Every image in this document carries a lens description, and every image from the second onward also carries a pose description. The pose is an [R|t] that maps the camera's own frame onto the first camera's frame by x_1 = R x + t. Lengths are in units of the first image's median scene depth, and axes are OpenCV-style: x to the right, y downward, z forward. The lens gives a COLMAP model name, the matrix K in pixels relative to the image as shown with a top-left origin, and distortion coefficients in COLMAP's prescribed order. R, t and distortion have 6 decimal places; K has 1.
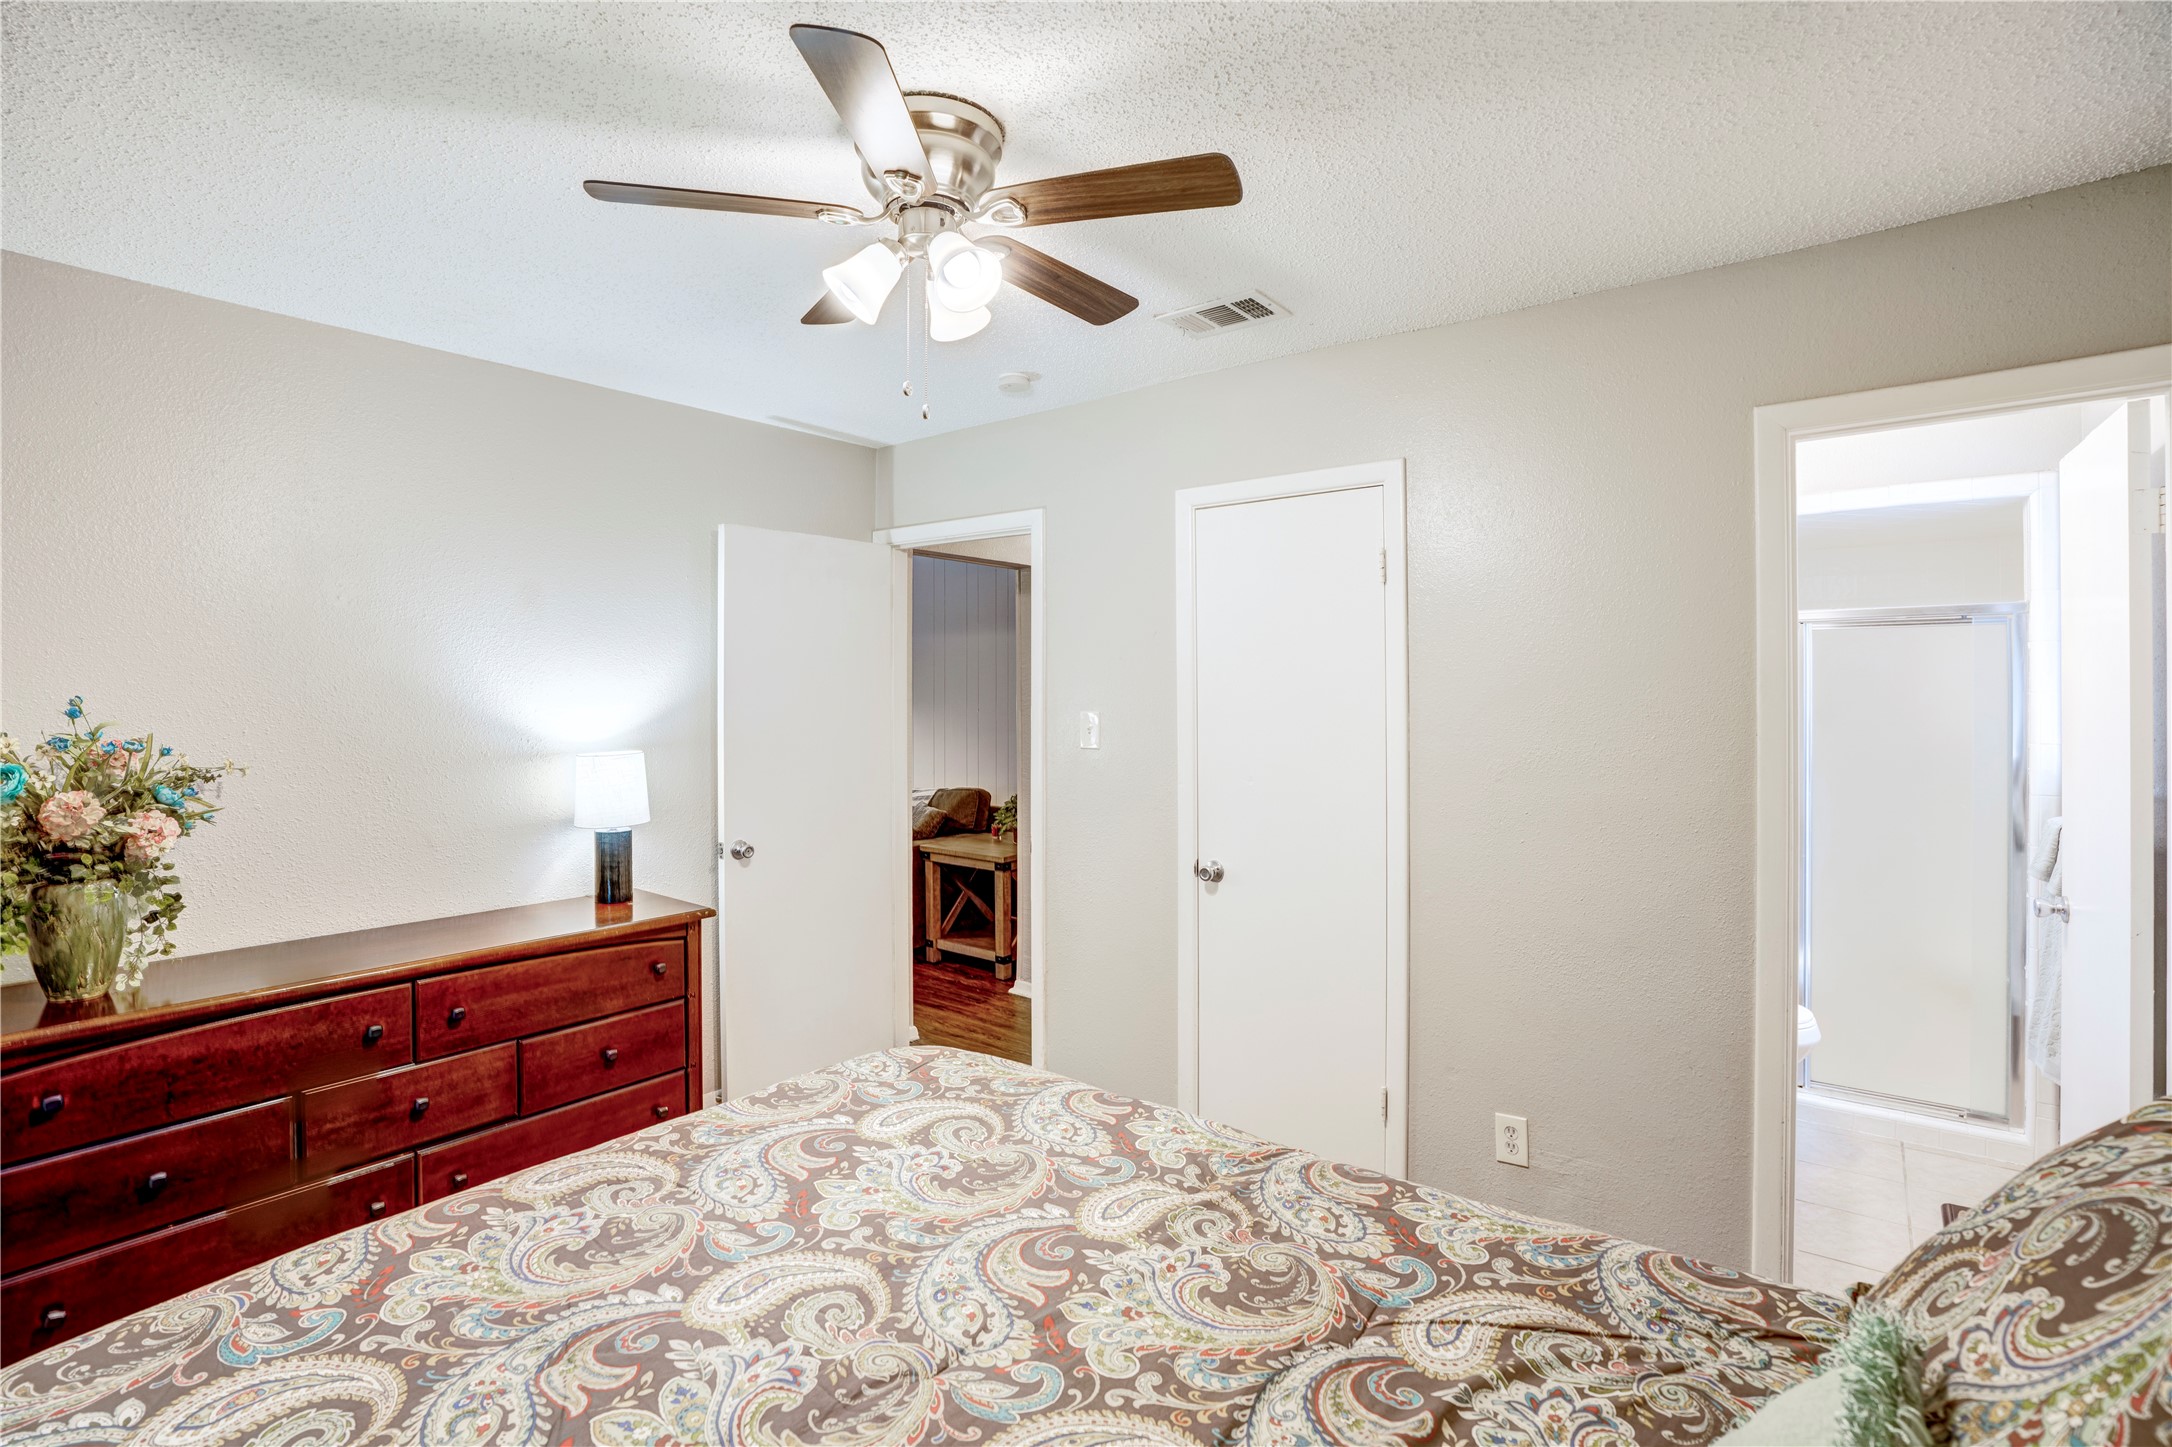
lens RADIAL K [[1014.6, 0, 1068.4], [0, 1014.6, 688.1], [0, 0, 1]] dist [-0.051009, 0.017730]
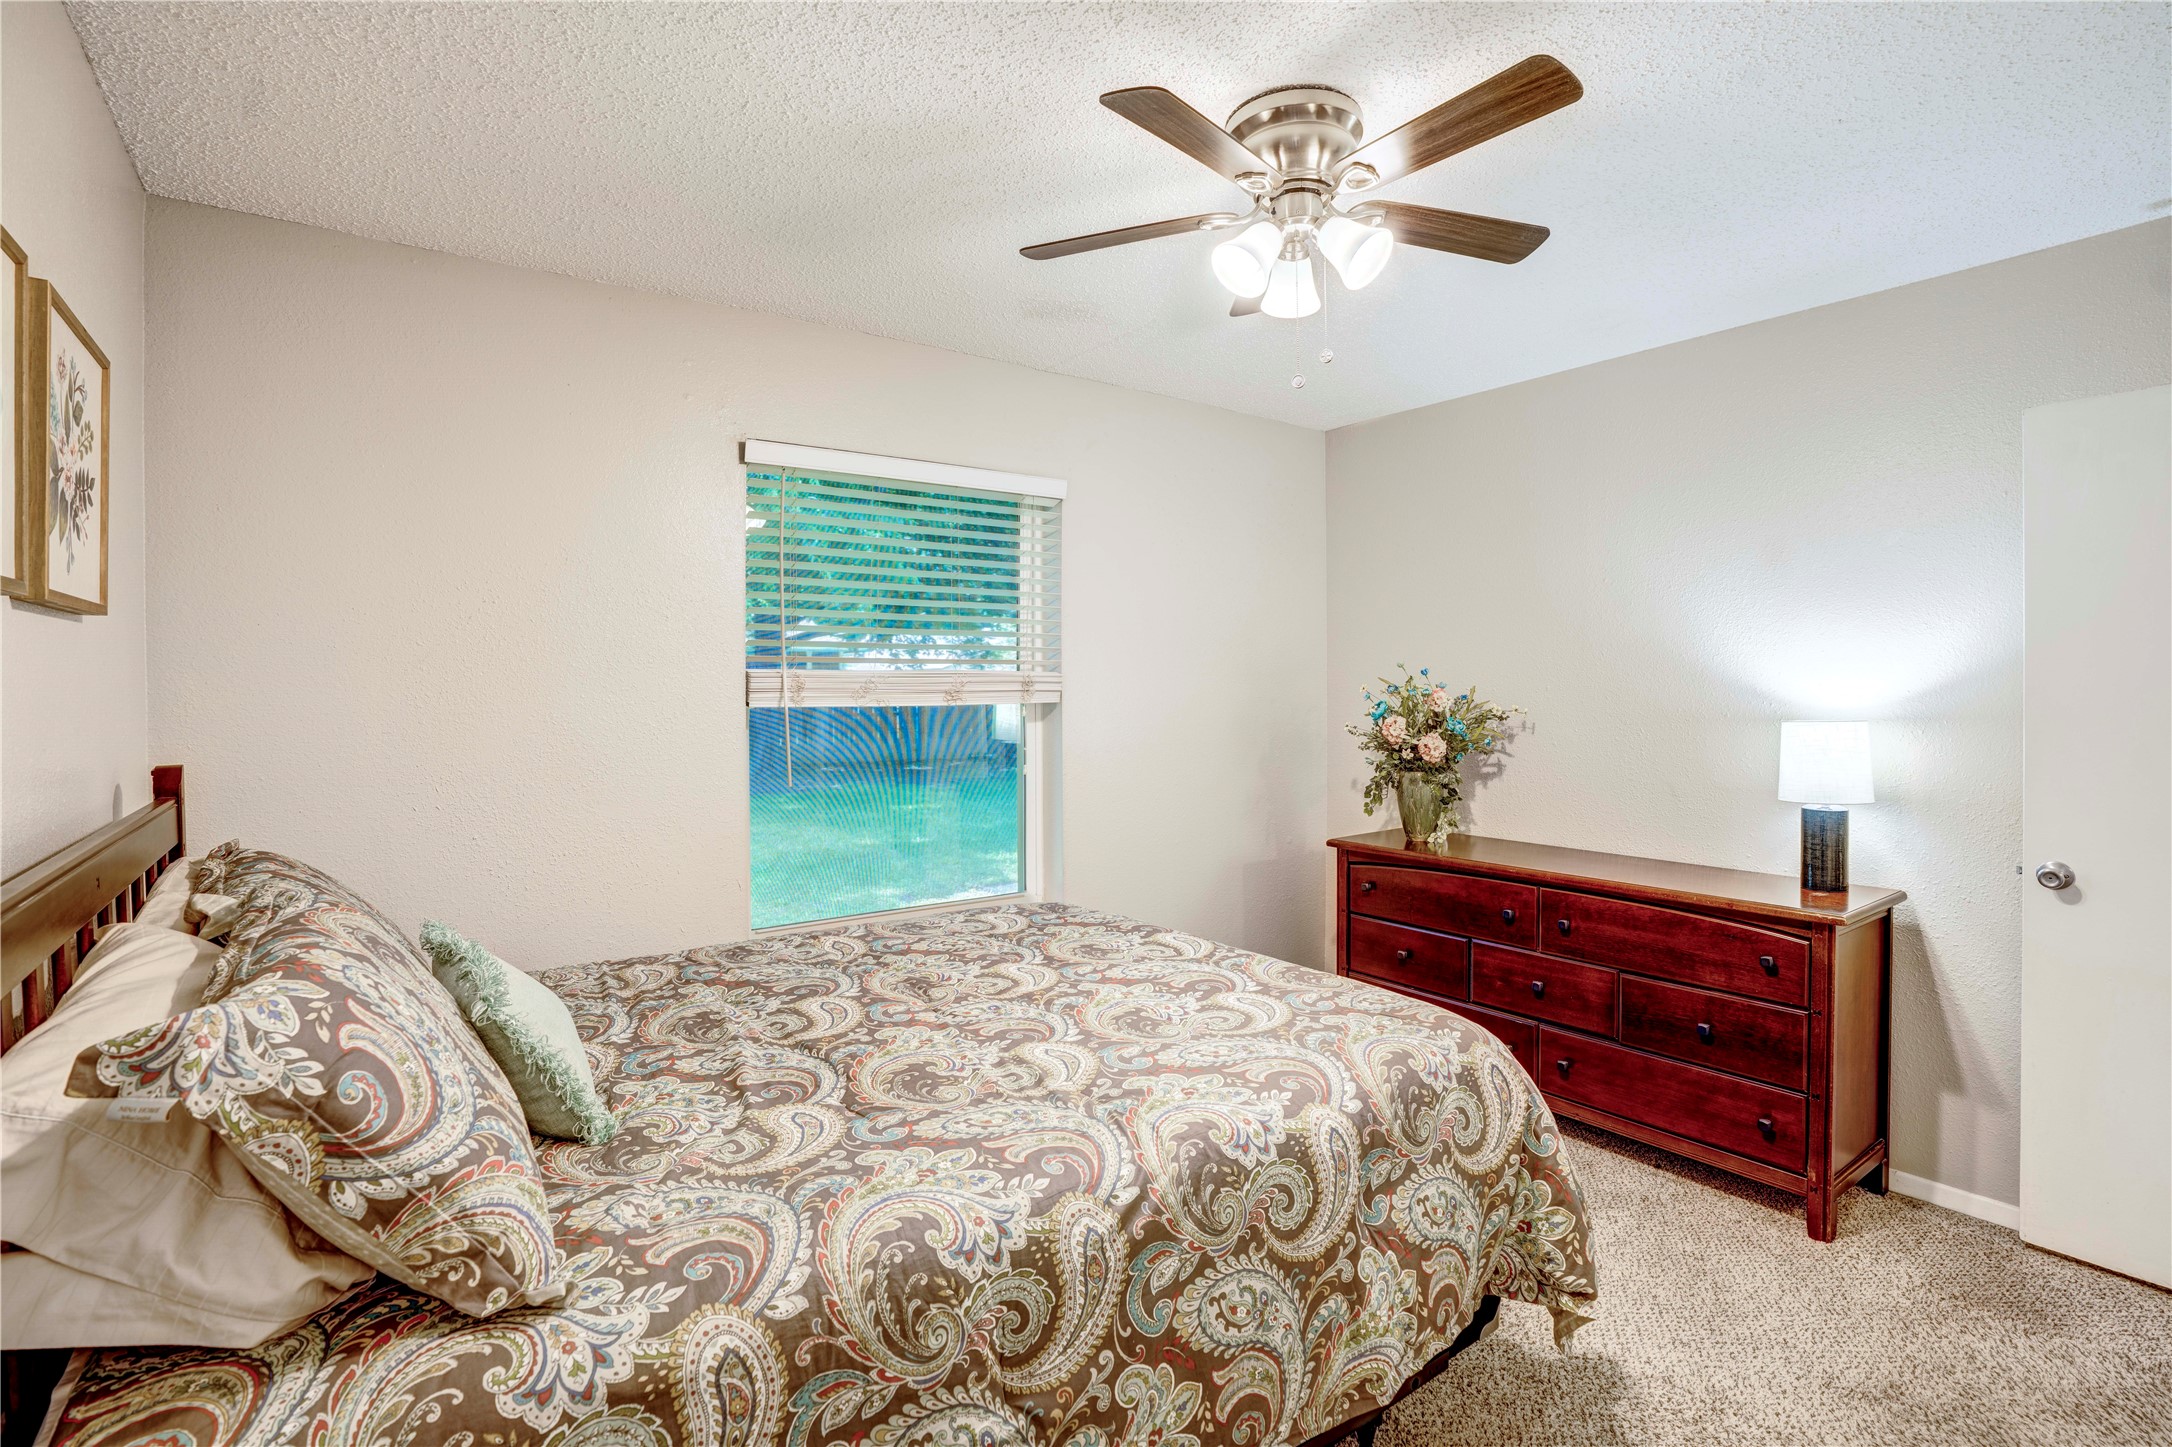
lens RADIAL K [[989.7, 0, 1087.5], [0, 989.7, 708.8], [0, 0, 1]] dist [-0.068565, 0.033461]
pose [[-0.241979, 0.027029, -0.969905, 1.236738], [0.006375, 0.999635, 0.026267, 0.063119], [0.970261, 0.000173, -0.242063, 1.361738]]
